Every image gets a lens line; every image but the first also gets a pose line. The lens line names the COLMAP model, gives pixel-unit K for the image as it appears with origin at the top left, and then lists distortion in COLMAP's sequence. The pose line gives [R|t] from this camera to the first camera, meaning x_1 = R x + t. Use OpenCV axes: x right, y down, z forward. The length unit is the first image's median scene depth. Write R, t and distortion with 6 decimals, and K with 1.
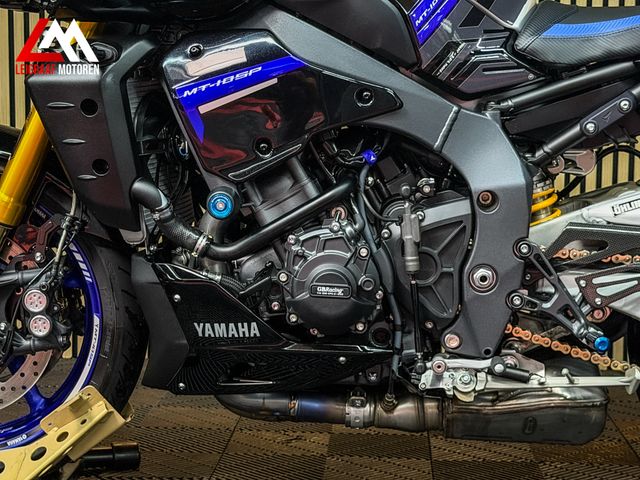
lens RADIAL K [[1438.9, 0, 314.5], [0, 1438.9, 245.7], [0, 0, 1]] dist [0.130754, 0.000000]
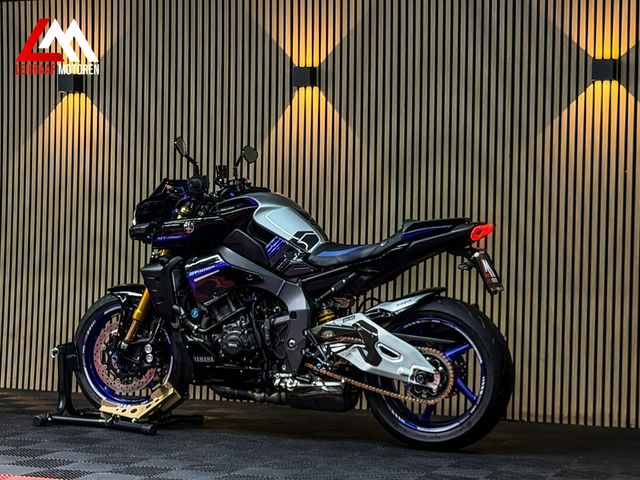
lens RADIAL K [[1438.9, 0, 299.0], [0, 1438.9, 247.4], [0, 0, 1]] dist [0.130754, 0.000000]
pose [[0.942613, 0.007386, -0.333807, 1.030818], [-0.046334, 0.992976, -0.108868, 0.136928], [0.330658, 0.118086, 0.936334, -1.555435]]
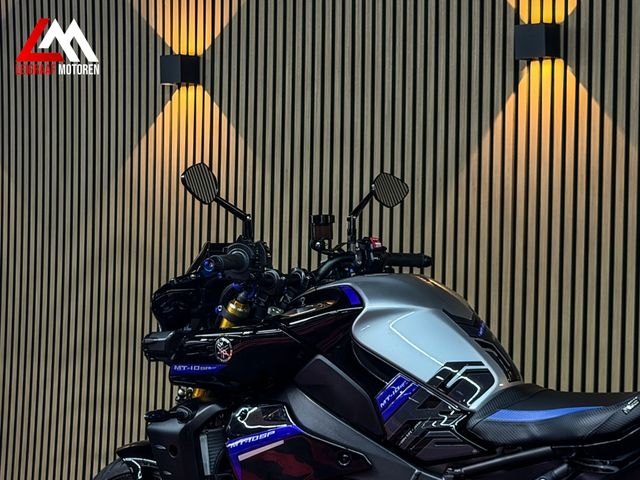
lens RADIAL K [[1438.9, 0, 297.5], [0, 1438.9, 242.9], [0, 0, 1]] dist [0.130754, 0.000000]
pose [[0.828447, 0.003997, -0.560054, 0.718310], [-0.068946, 0.993097, -0.094899, -0.165819], [0.555808, 0.117232, 0.823003, -0.132687]]
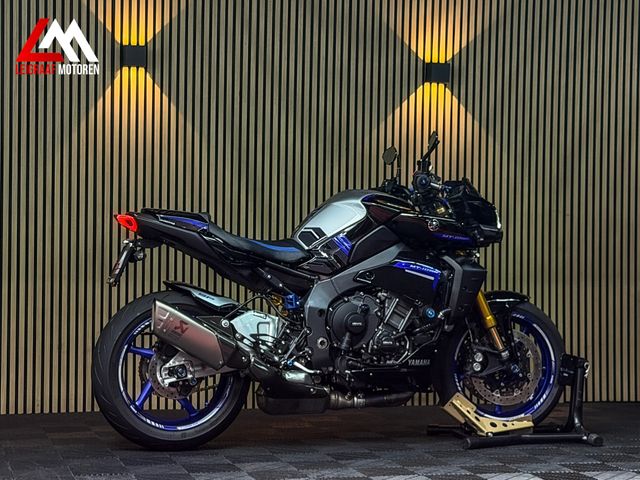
lens RADIAL K [[1415.1, 0, 303.7], [0, 1415.1, 238.1], [0, 0, 1]] dist [0.120393, 0.000000]
pose [[0.952112, 0.002399, 0.305741, -0.711135], [0.031625, 0.993833, -0.106283, 0.101650], [-0.304110, 0.110863, 0.946164, -1.411928]]
